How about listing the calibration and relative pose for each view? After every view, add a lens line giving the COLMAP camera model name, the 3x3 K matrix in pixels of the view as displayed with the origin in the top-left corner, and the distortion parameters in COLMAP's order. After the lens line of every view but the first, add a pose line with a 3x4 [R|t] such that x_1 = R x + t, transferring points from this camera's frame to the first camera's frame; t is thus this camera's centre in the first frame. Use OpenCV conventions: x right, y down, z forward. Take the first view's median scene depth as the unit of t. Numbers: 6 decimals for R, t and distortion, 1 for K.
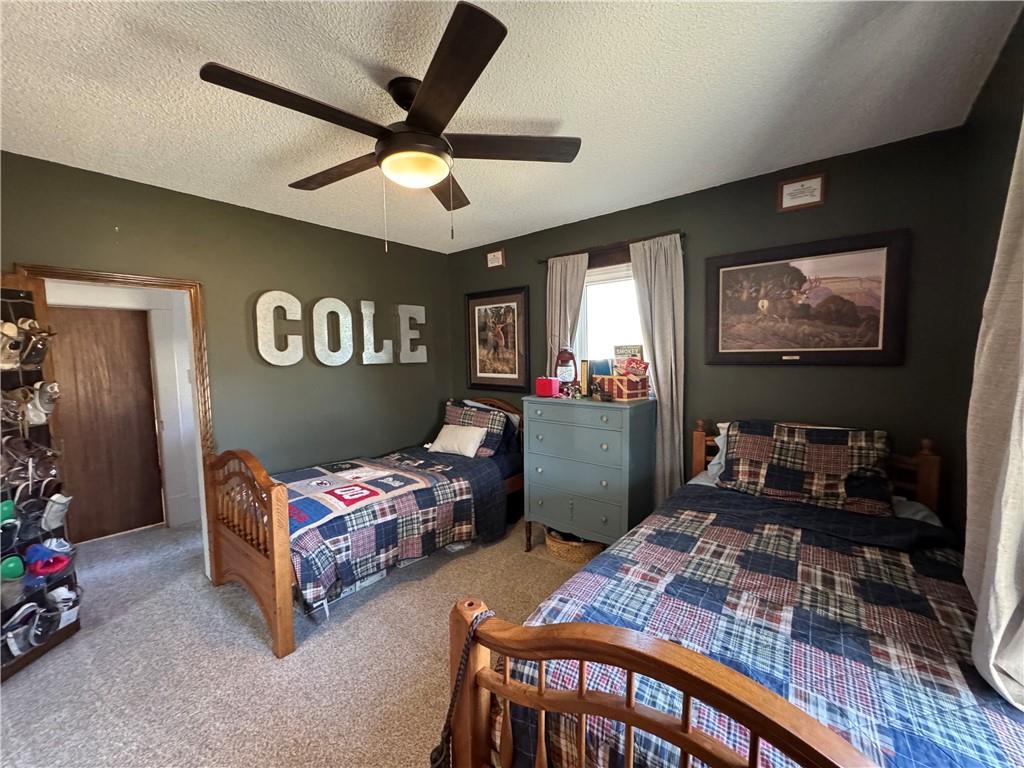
lens RADIAL K [[406.7, 0, 512.0], [0, 406.7, 384.0], [0, 0, 1]] dist [-0.004089, 0.000056]
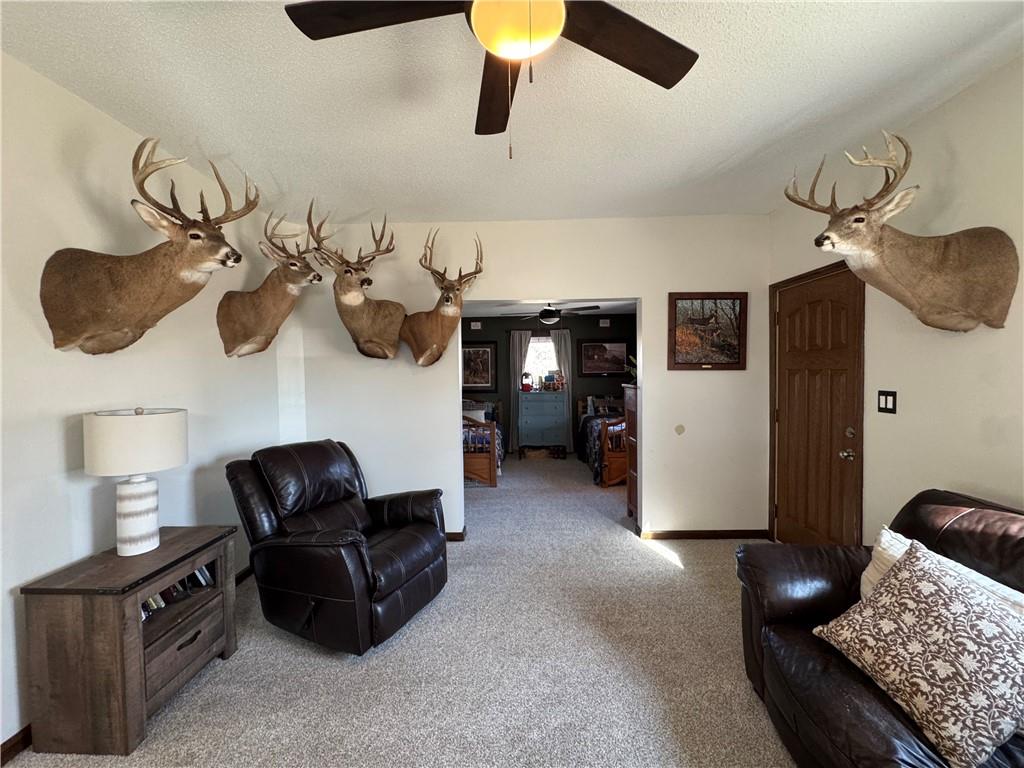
lens RADIAL K [[406.7, 0, 512.0], [0, 406.7, 384.0], [0, 0, 1]] dist [-0.004089, 0.000056]
pose [[0.788353, -0.010863, 0.615127, -1.352684], [0.049702, 0.997701, -0.046078, 0.087720], [-0.613212, 0.066899, 0.787081, -0.764742]]
